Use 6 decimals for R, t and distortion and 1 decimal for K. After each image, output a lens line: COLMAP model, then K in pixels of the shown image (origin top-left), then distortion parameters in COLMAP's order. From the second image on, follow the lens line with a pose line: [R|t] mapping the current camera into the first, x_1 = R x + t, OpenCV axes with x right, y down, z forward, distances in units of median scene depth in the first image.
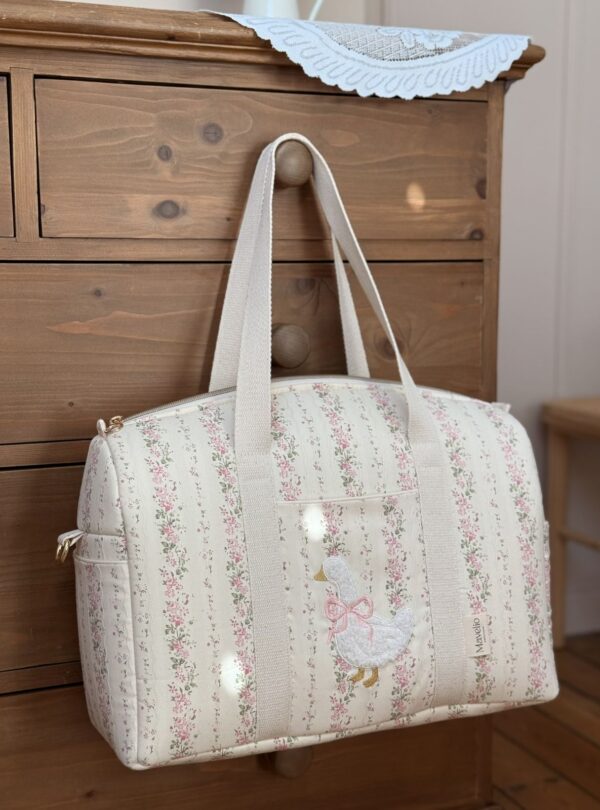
lens RADIAL K [[1121.5, 0, 300.0], [0, 1121.5, 405.0], [0, 0, 1]] dist [0.233680, -0.554301]
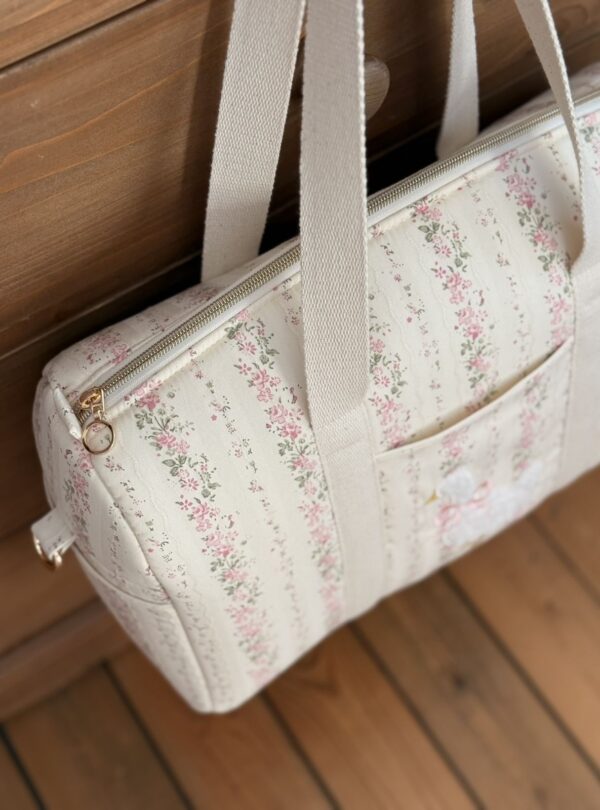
lens RADIAL K [[1121.5, 0, 300.0], [0, 1121.5, 405.0], [0, 0, 1]] dist [0.233680, -0.554301]
pose [[0.978003, -0.176130, 0.111755, -0.120890], [0.004301, 0.552673, 0.833387, -0.429378], [-0.208549, -0.814574, 0.541273, 0.655525]]
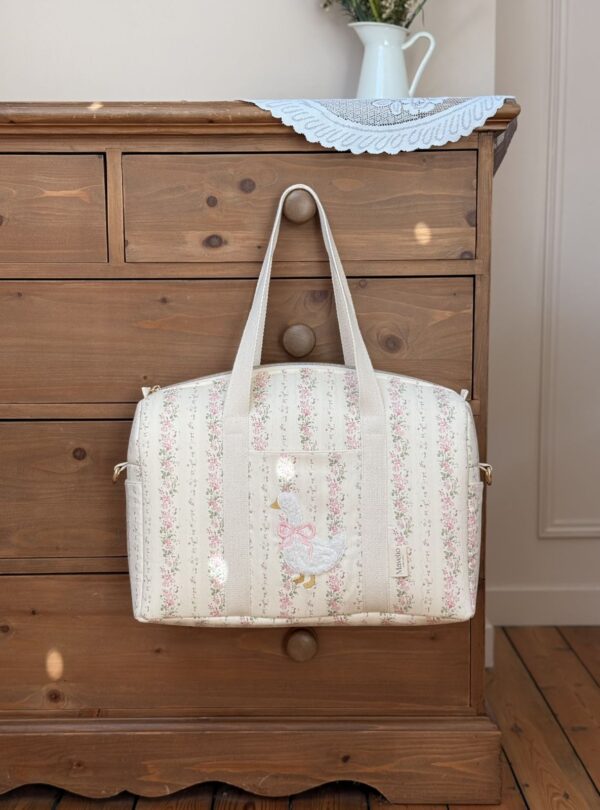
lens RADIAL K [[1121.5, 0, 300.0], [0, 1121.5, 405.0], [0, 0, 1]] dist [0.233680, -0.554301]
pose [[0.926377, 0.043751, -0.374047, 0.532507], [-0.042450, 0.999030, 0.011721, 0.009480], [0.374197, 0.005020, 0.927336, -0.265291]]
